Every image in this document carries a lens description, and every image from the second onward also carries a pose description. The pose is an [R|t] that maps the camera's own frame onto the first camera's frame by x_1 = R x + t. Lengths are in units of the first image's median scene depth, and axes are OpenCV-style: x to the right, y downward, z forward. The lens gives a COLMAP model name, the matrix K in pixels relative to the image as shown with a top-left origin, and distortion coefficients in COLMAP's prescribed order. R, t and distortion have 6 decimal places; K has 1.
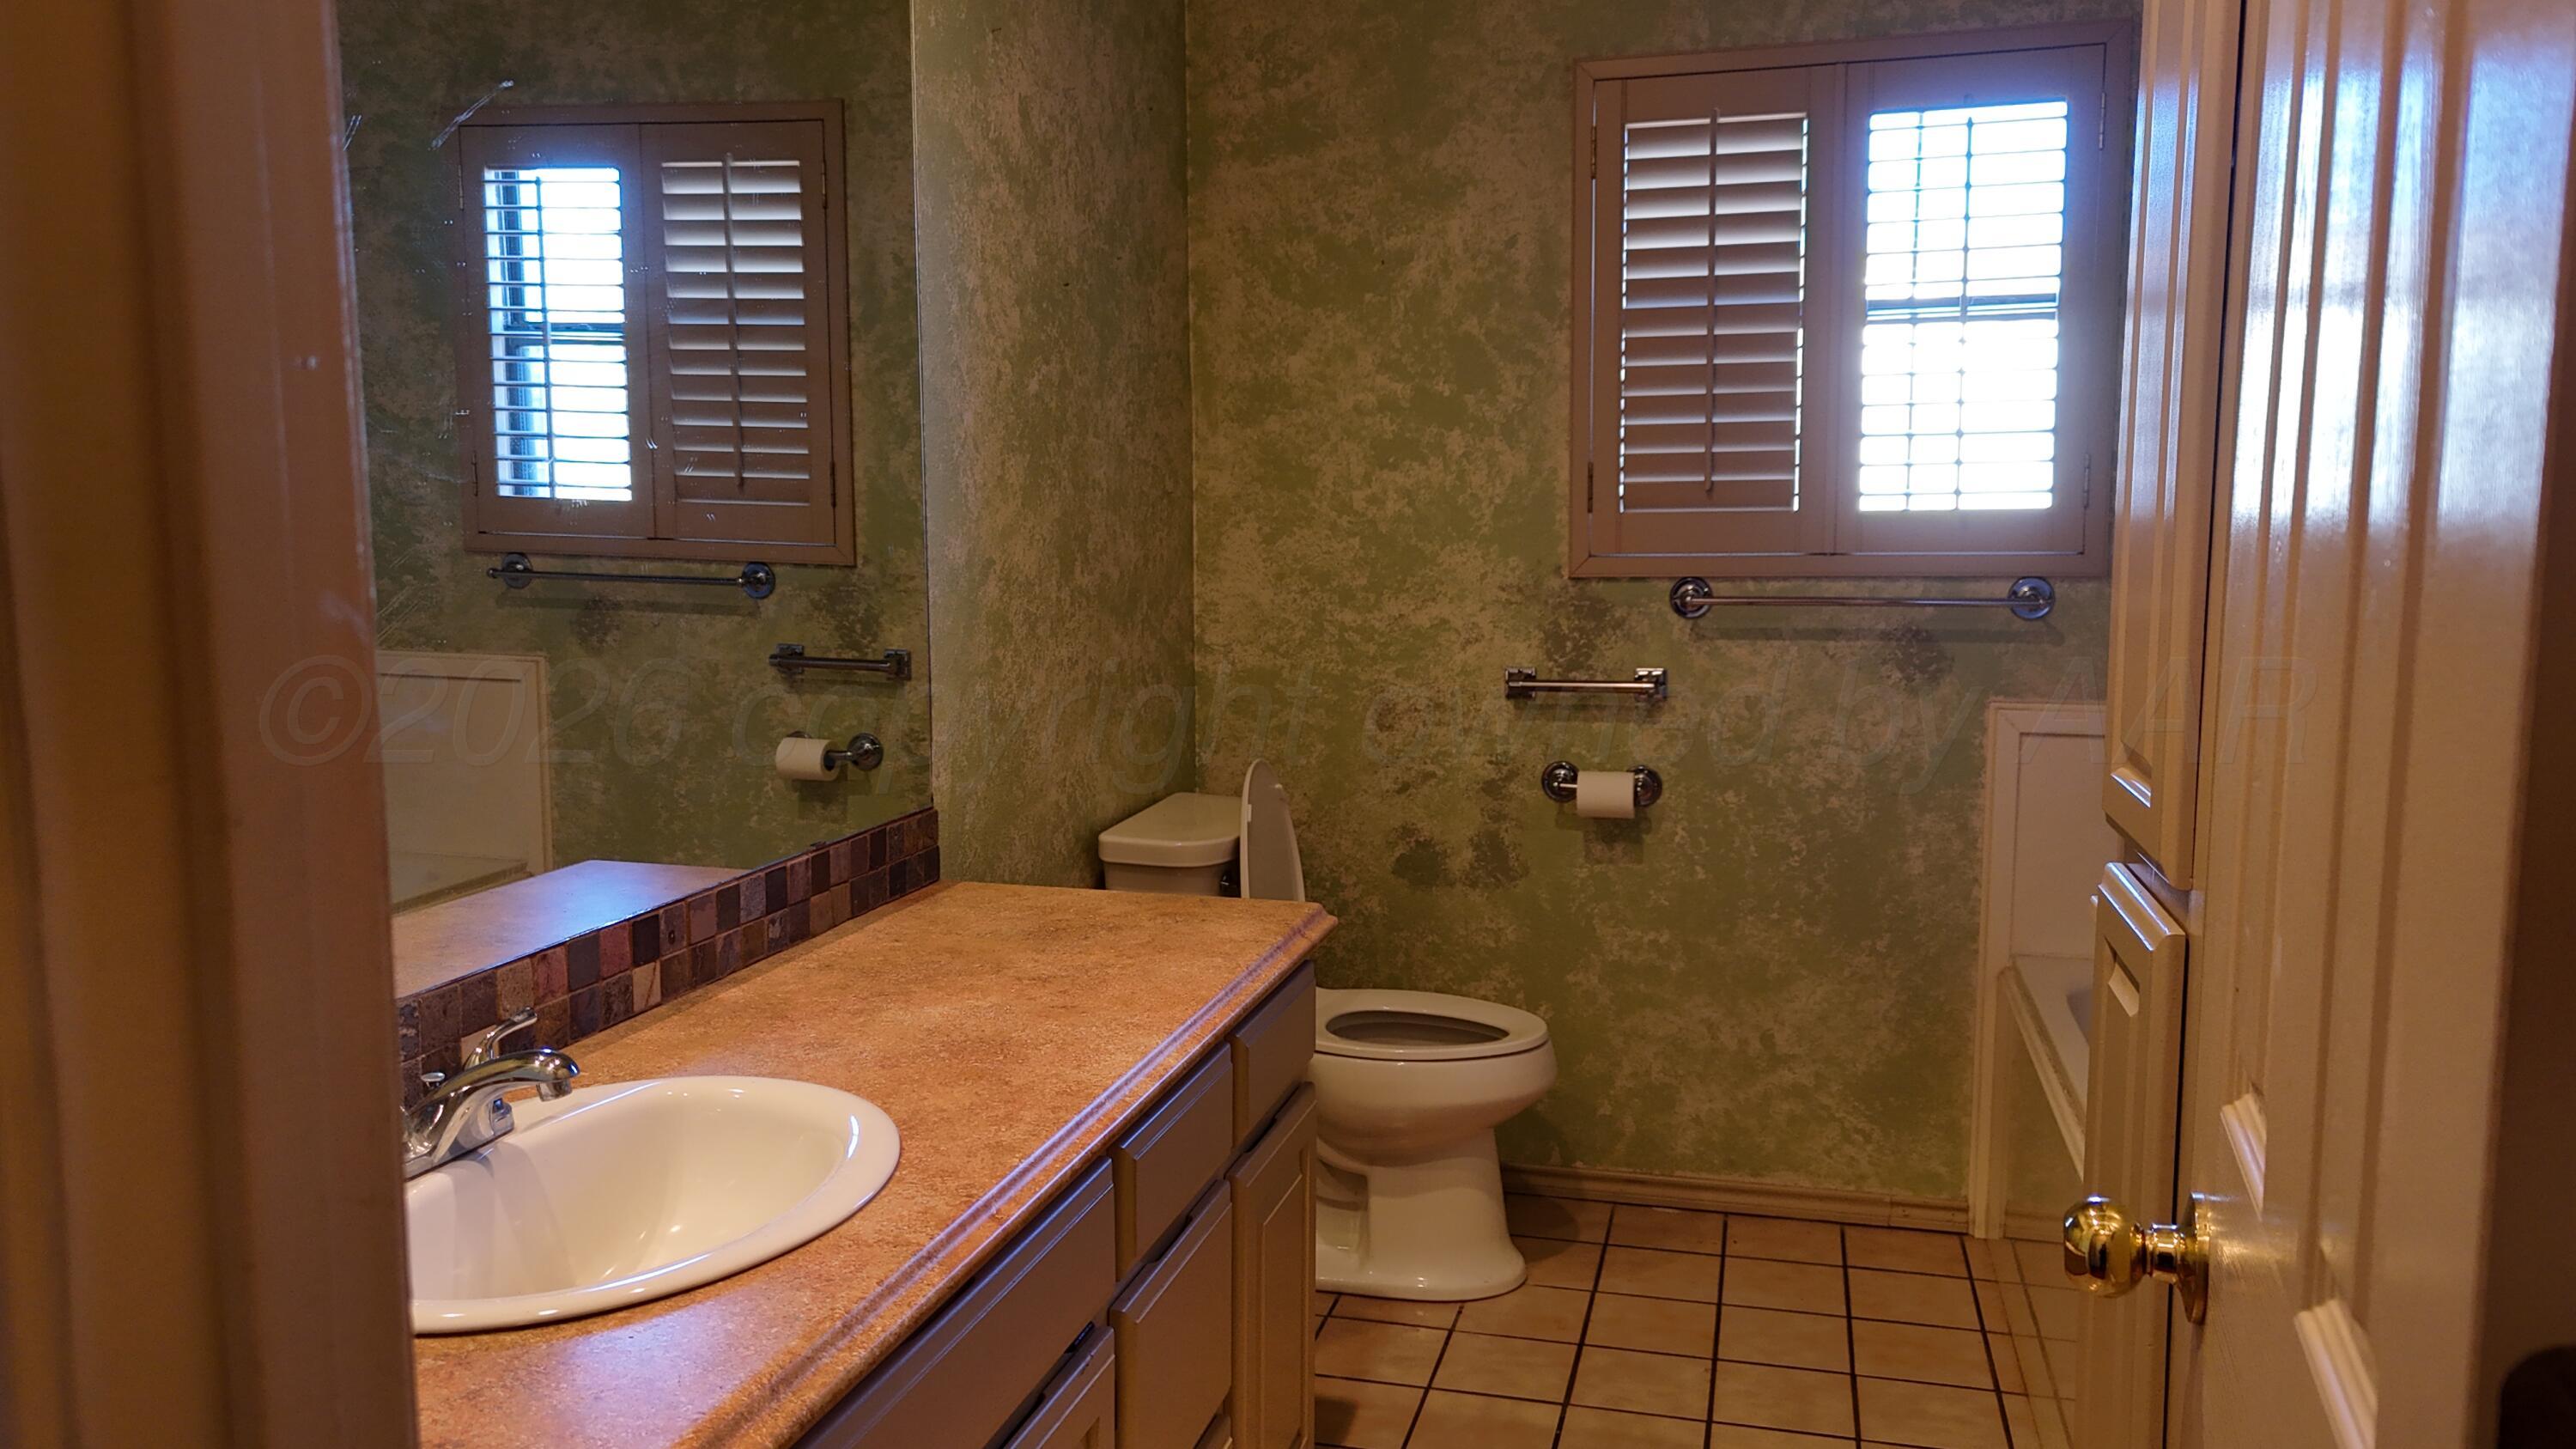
lens RADIAL K [[1852.6, 0, 1284.8], [0, 1852.6, 727.5], [0, 0, 1]] dist [0.014020, -0.003347]
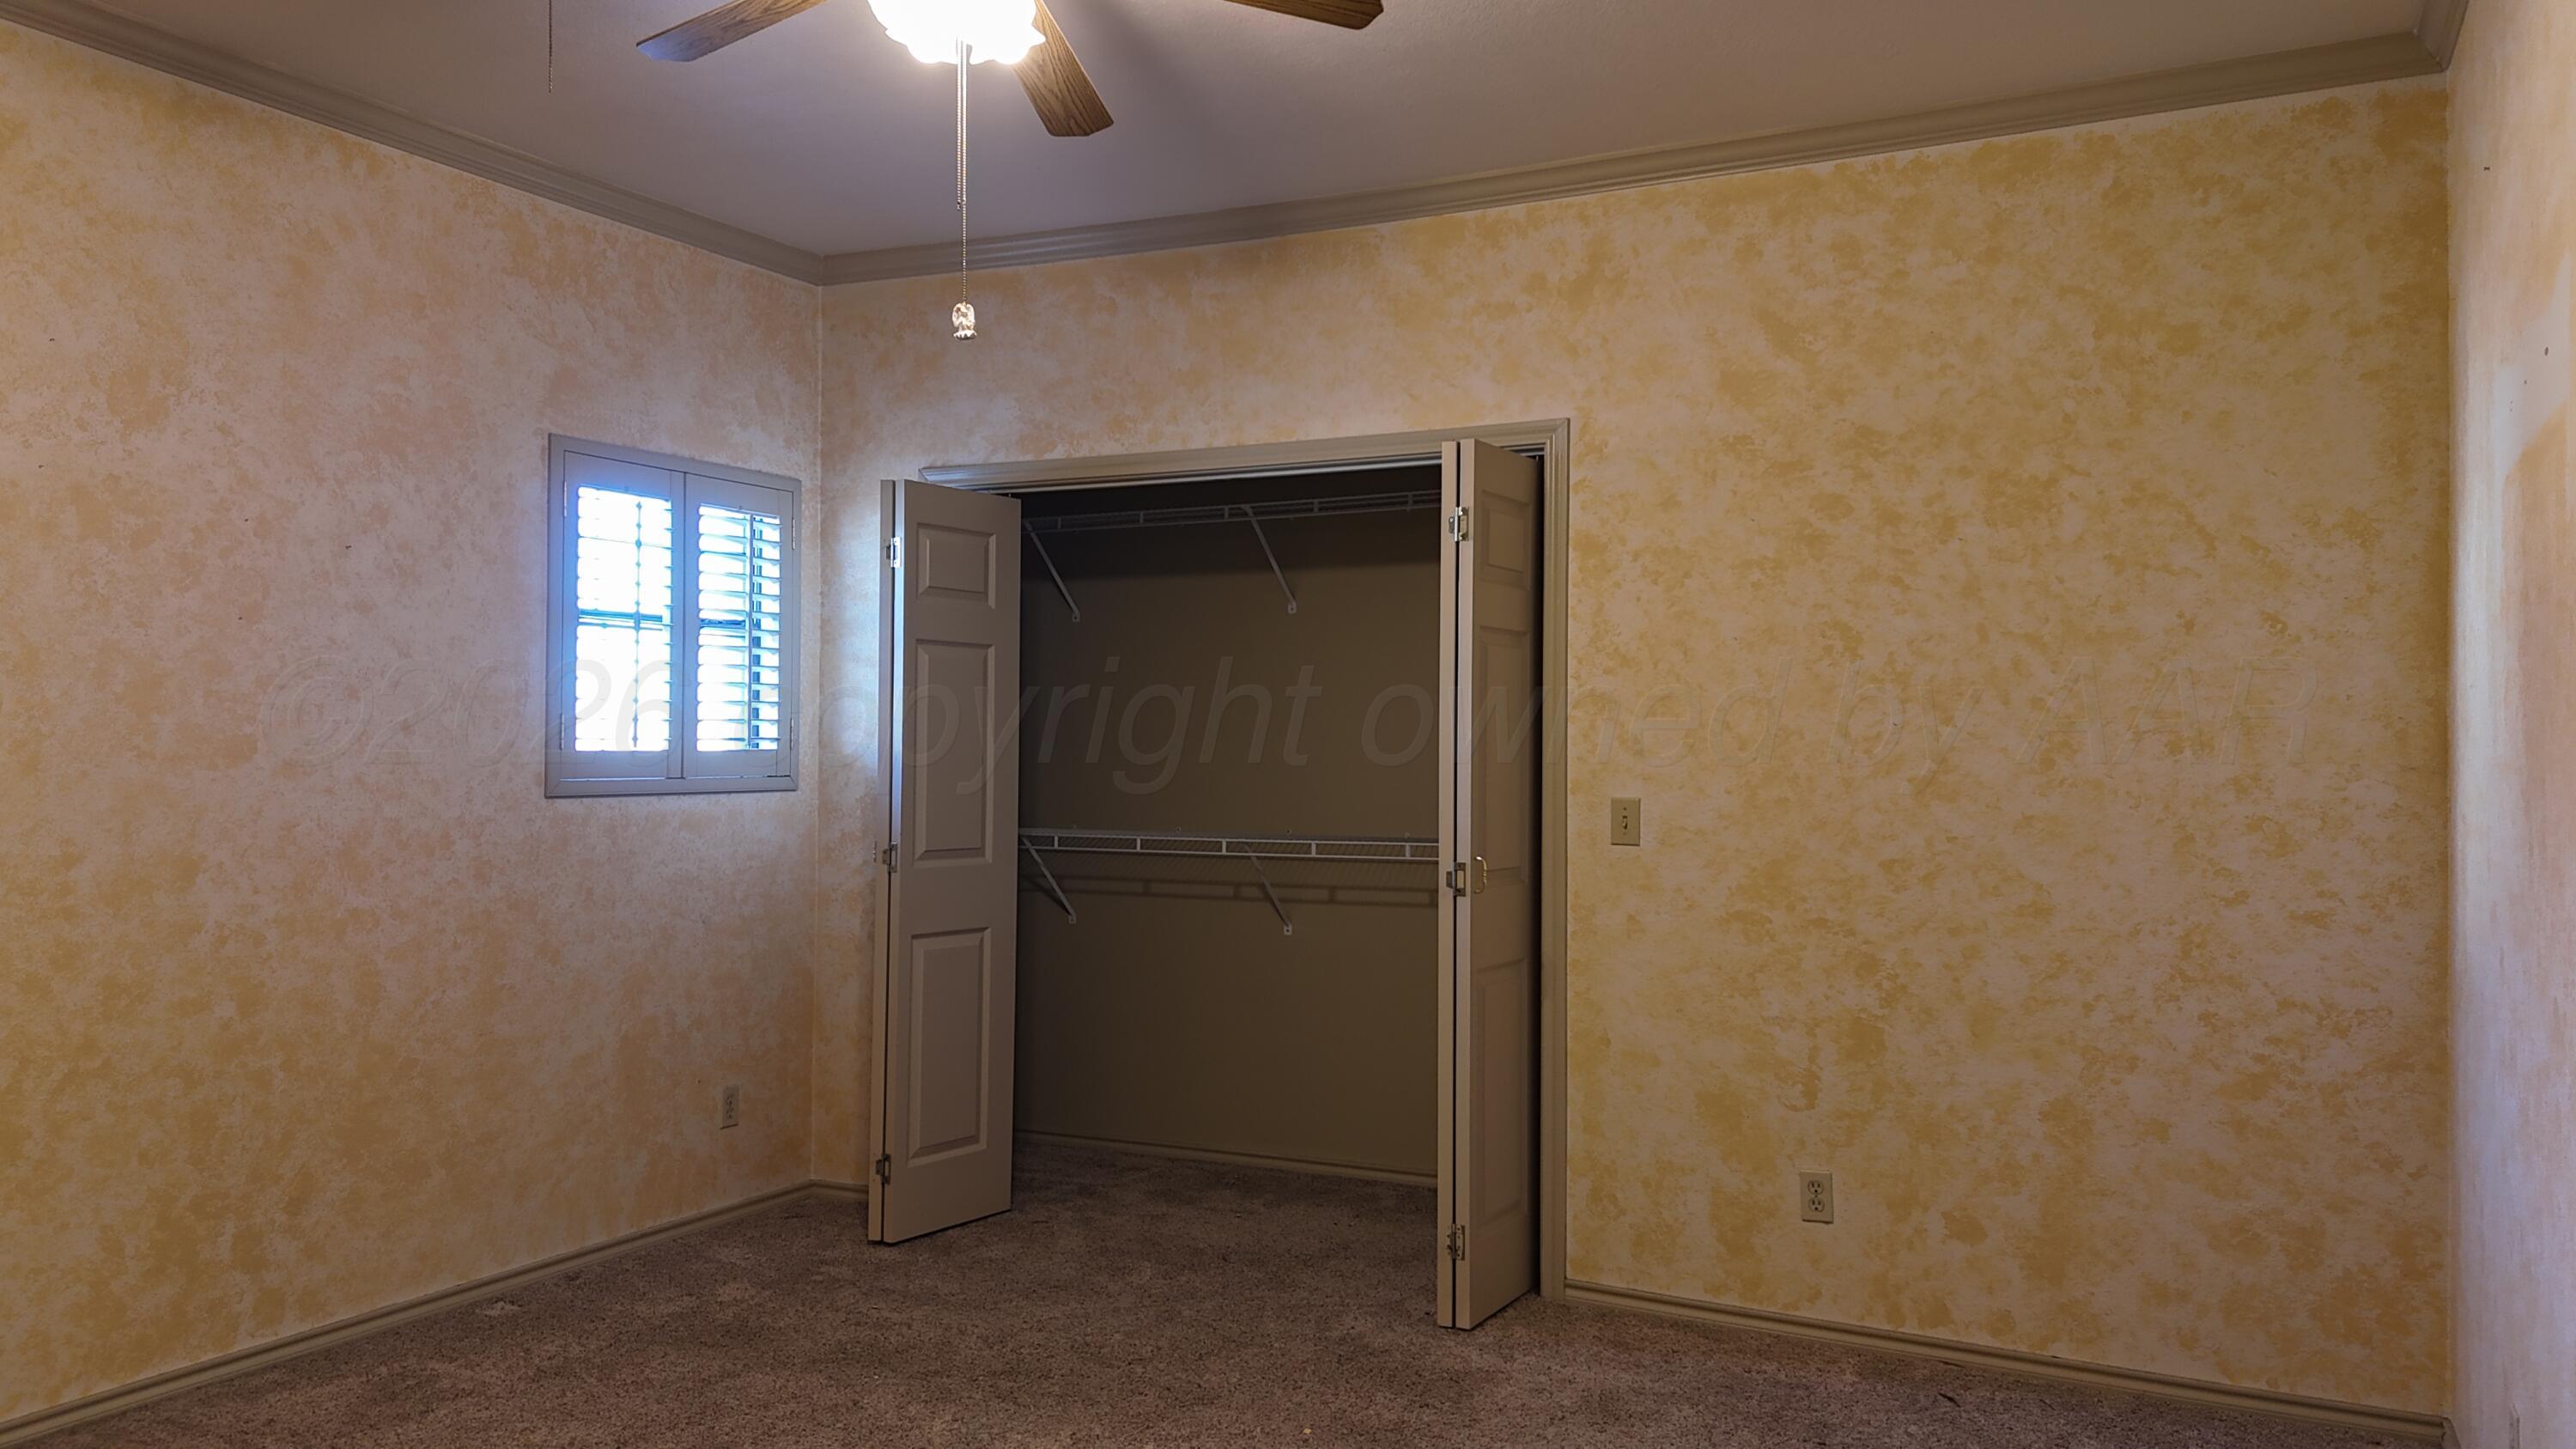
lens RADIAL K [[1852.6, 0, 1285.4], [0, 1852.6, 724.1], [0, 0, 1]] dist [0.014020, -0.003347]
pose [[0.130638, 0.010799, 0.991371, -1.081841], [0.113299, 0.993227, -0.025749, -0.038784], [-0.984935, 0.115685, 0.128530, 0.276220]]
